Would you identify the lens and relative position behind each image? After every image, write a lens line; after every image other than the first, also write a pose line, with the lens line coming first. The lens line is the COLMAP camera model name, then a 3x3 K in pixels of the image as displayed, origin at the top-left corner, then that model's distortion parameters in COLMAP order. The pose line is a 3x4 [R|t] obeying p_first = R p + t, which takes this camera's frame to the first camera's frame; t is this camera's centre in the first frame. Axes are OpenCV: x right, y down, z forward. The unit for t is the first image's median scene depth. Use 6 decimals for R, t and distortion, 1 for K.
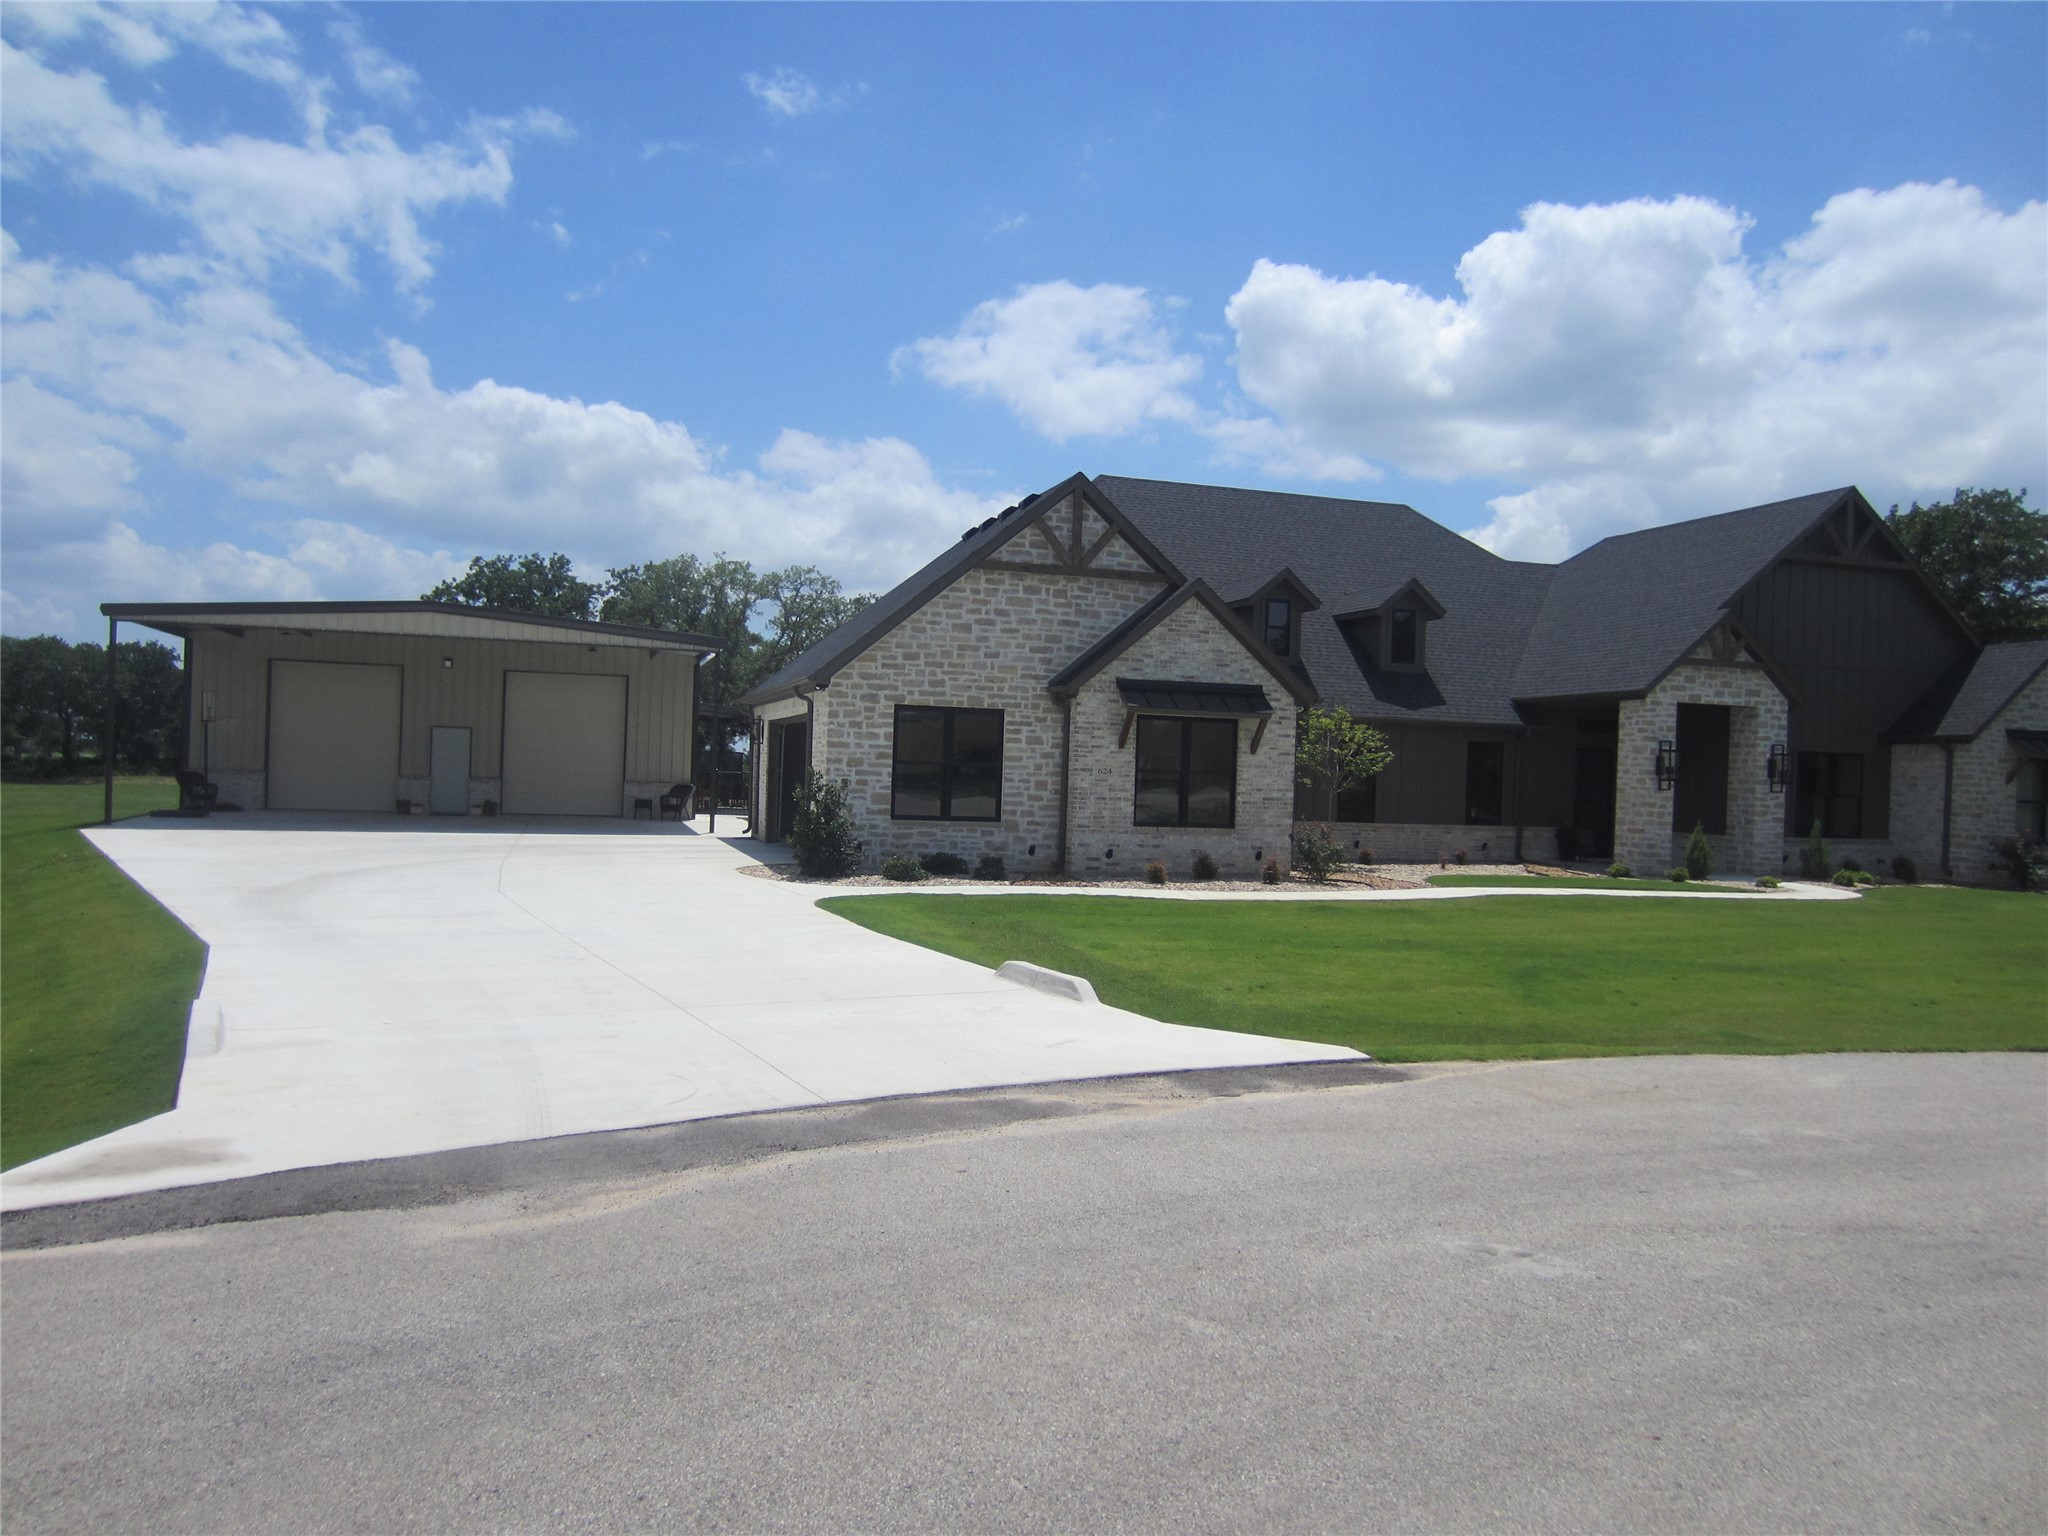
lens RADIAL K [[1477.2, 0, 1023.9], [0, 1477.2, 765.4], [0, 0, 1]] dist [-0.001649, -0.000402]
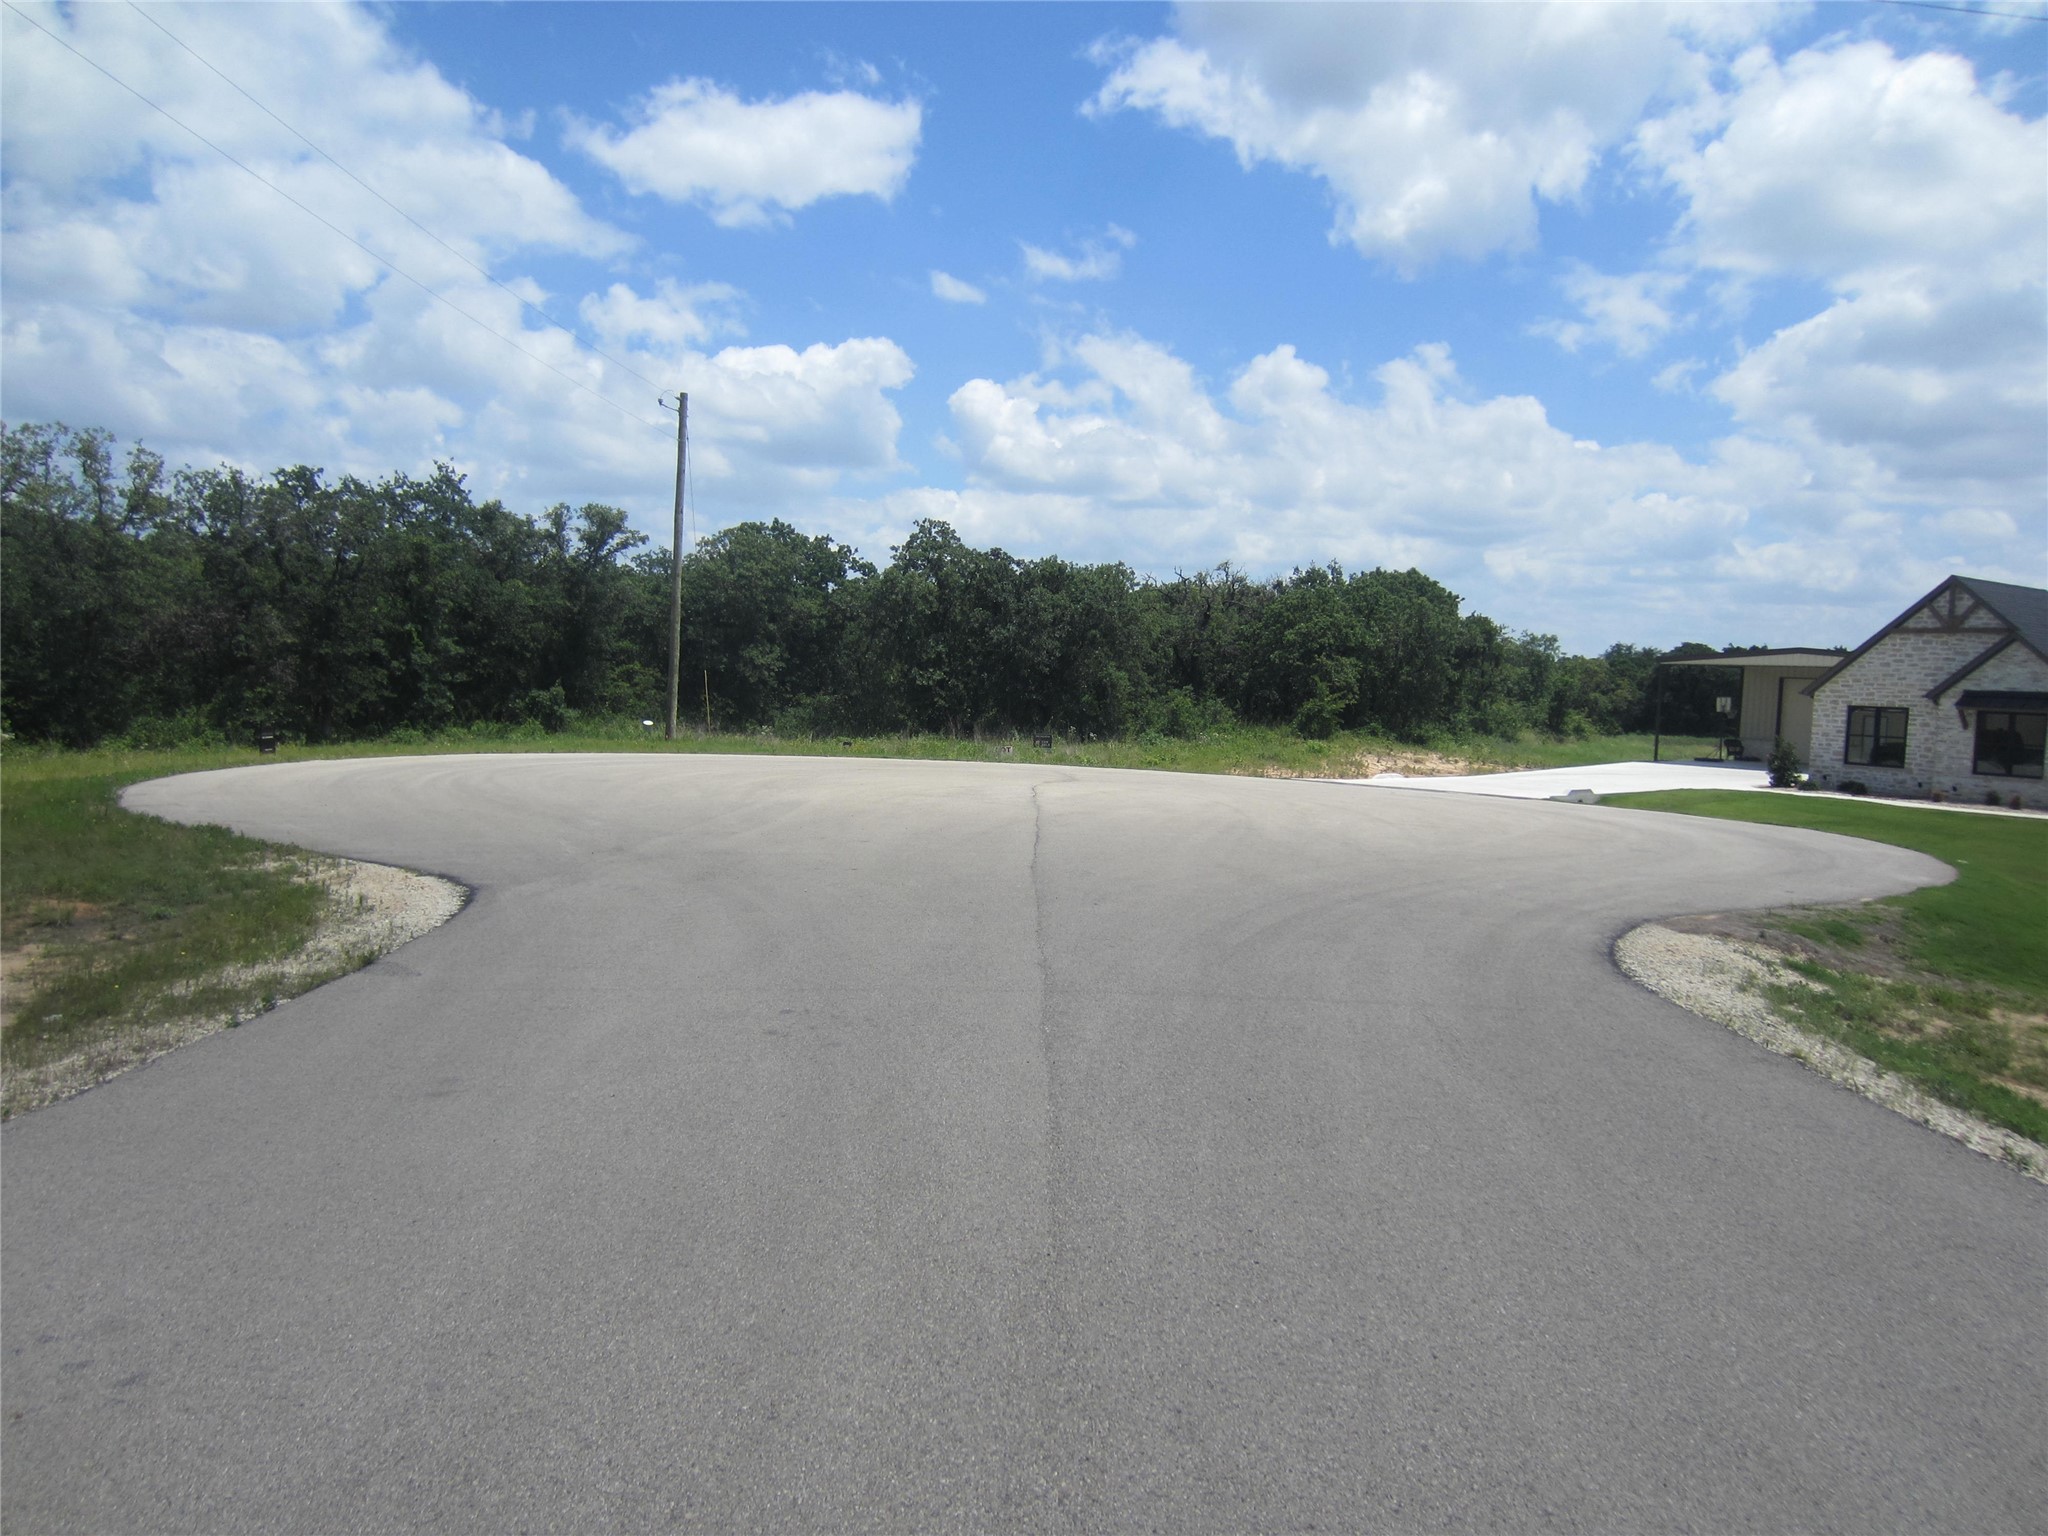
lens RADIAL K [[1477.2, 0, 1023.7], [0, 1477.2, 768.3], [0, 0, 1]] dist [-0.001649, -0.000402]
pose [[0.230000, 0.035957, -0.972526, 1.522704], [-0.039996, 0.998822, 0.027470, 0.031172], [0.972368, 0.032579, 0.231167, -0.499591]]
